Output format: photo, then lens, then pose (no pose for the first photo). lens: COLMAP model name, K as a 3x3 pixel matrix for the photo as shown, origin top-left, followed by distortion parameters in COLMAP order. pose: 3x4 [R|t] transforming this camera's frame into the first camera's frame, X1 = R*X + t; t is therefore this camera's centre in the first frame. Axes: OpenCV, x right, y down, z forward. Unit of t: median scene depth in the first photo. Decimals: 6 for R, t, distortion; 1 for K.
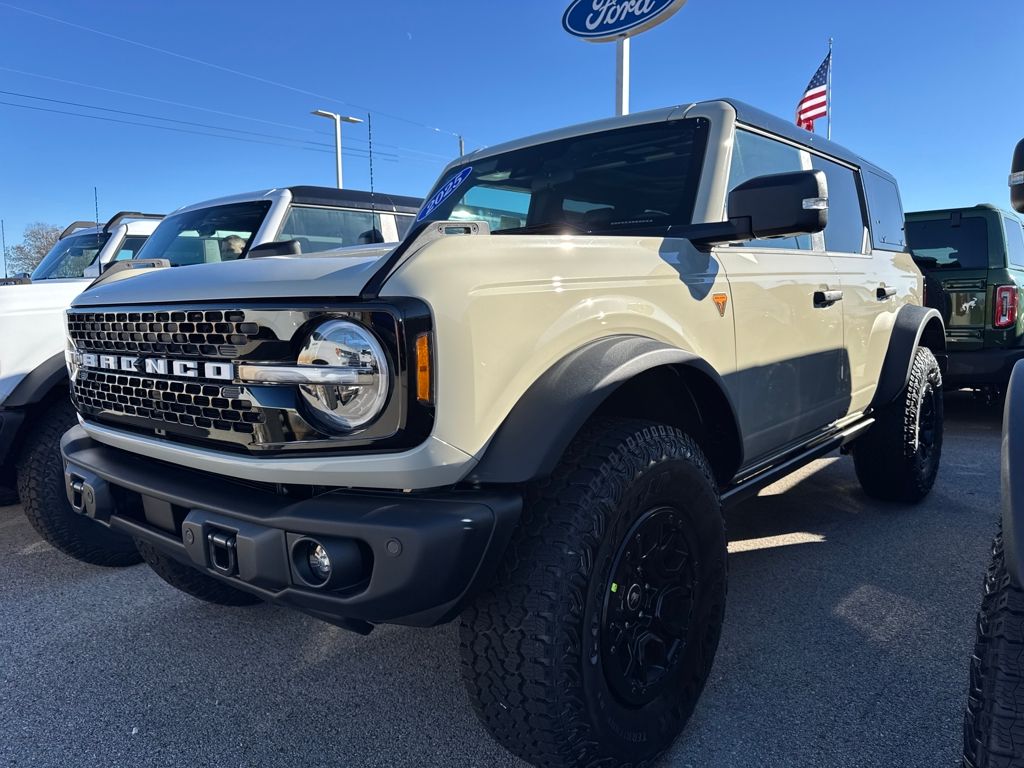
lens RADIAL K [[733.8, 0, 501.8], [0, 733.8, 361.0], [0, 0, 1]] dist [0.034492, 0.000676]
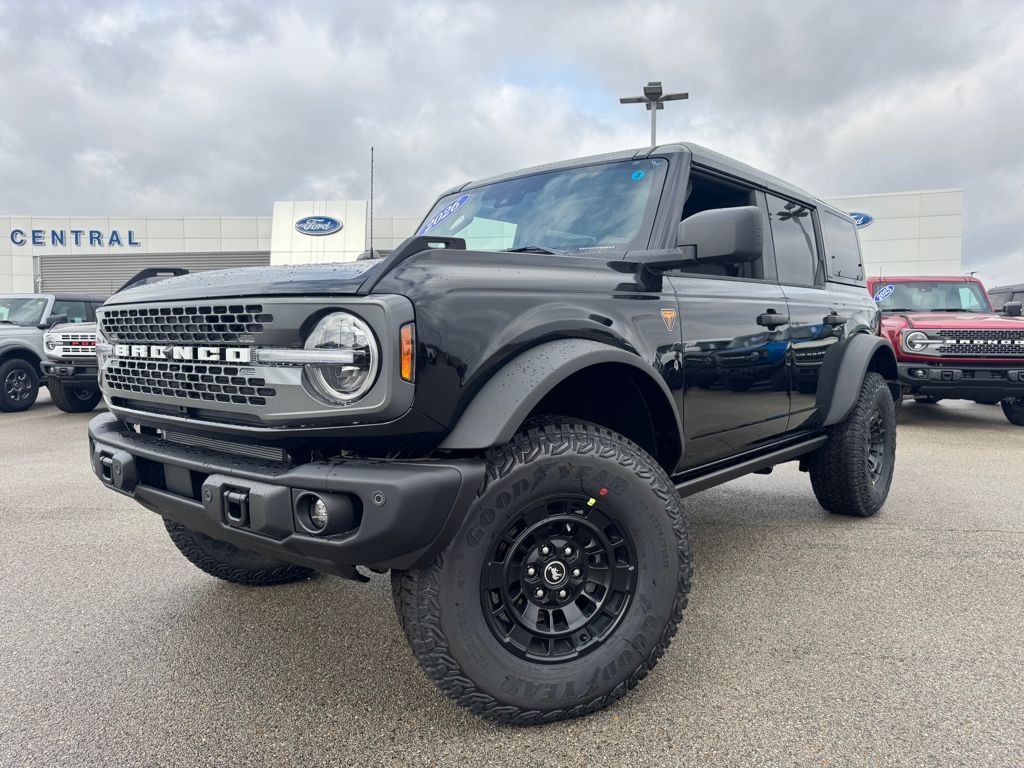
lens RADIAL K [[741.2, 0, 507.4], [0, 741.2, 381.3], [0, 0, 1]] dist [0.003813, -0.003331]
pose [[0.999469, 0.027066, 0.018158, 0.032607], [-0.026773, 0.999511, -0.016171, 0.058846], [-0.018587, 0.015676, 0.999704, -0.200662]]
